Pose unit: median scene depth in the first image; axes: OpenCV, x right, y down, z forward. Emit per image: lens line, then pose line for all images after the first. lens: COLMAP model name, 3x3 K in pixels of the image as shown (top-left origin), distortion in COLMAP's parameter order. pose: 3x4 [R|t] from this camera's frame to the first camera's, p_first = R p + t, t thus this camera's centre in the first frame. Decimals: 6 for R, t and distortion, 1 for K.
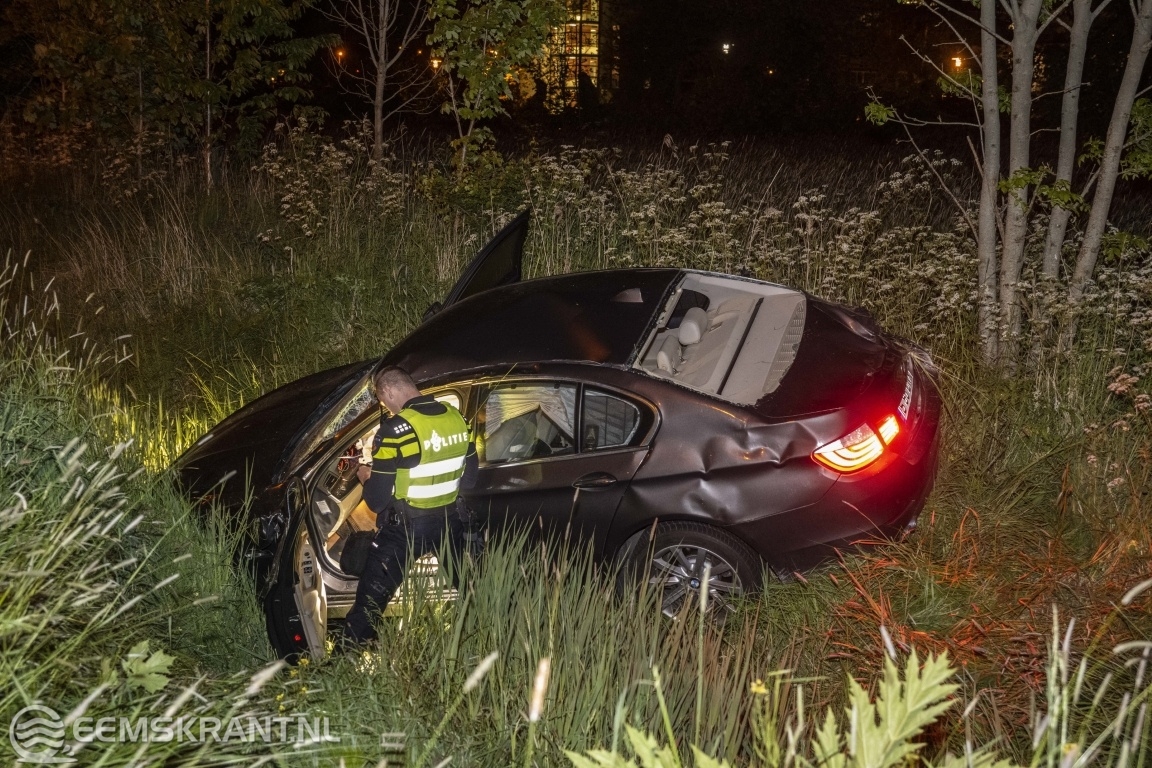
lens RADIAL K [[1322.7, 0, 576.0], [0, 1322.7, 384.0], [0, 0, 1]] dist [0.000525, 0.007028]
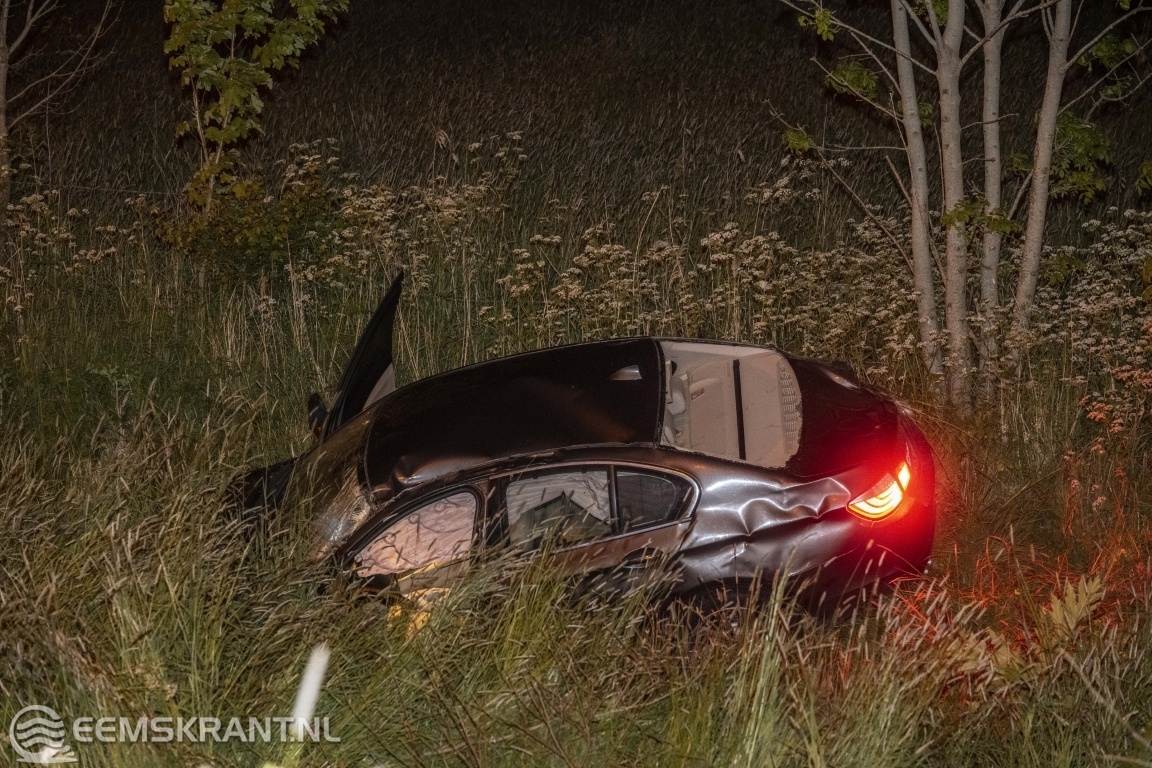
lens RADIAL K [[2941.2, 0, 576.0], [0, 2941.2, 384.0], [0, 0, 1]] dist [-0.030407, -0.323271]
pose [[0.956686, -0.101193, 0.272969, -0.571040], [0.107855, 0.994122, -0.009471, -0.039855], [-0.270406, 0.038502, 0.961976, -1.061920]]
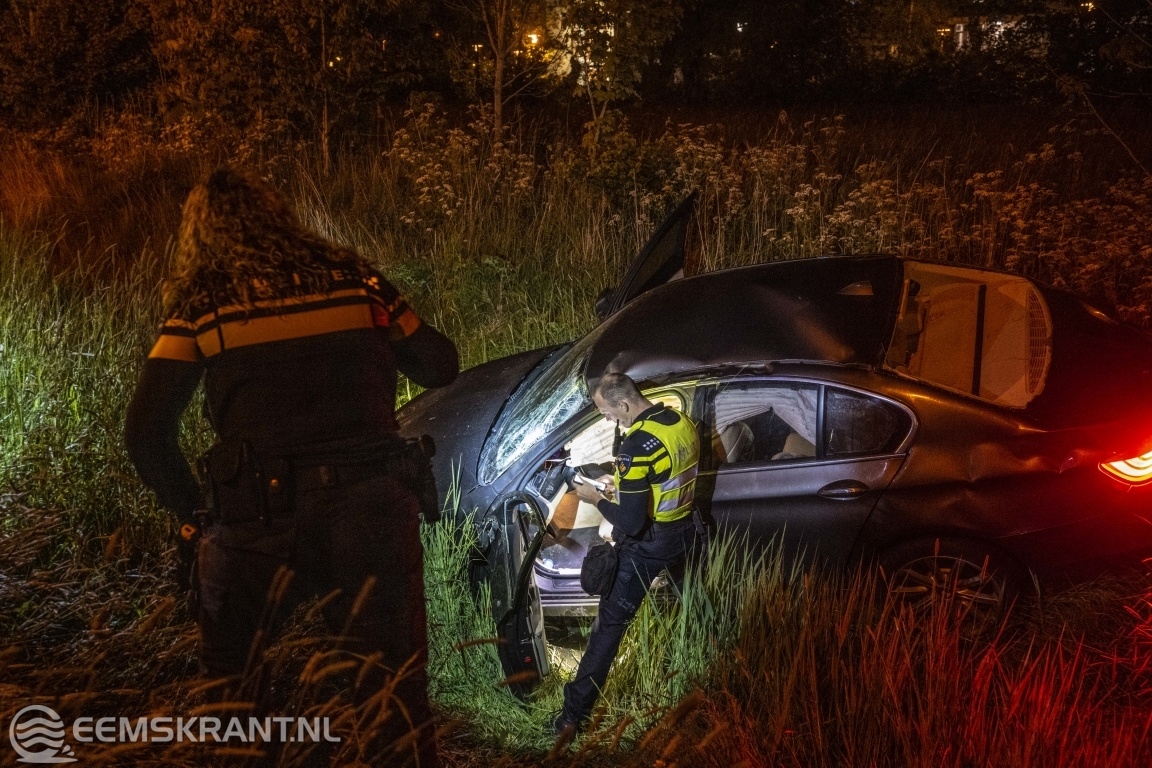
lens RADIAL K [[1145.7, 0, 550.6], [0, 1145.7, 379.3], [0, 0, 1]] dist [0.011083, 0.004785]
pose [[0.999002, -0.017039, -0.041279, -0.140707], [0.018940, 0.998757, 0.046096, -0.041469], [0.040443, -0.046831, 0.998084, 0.156018]]
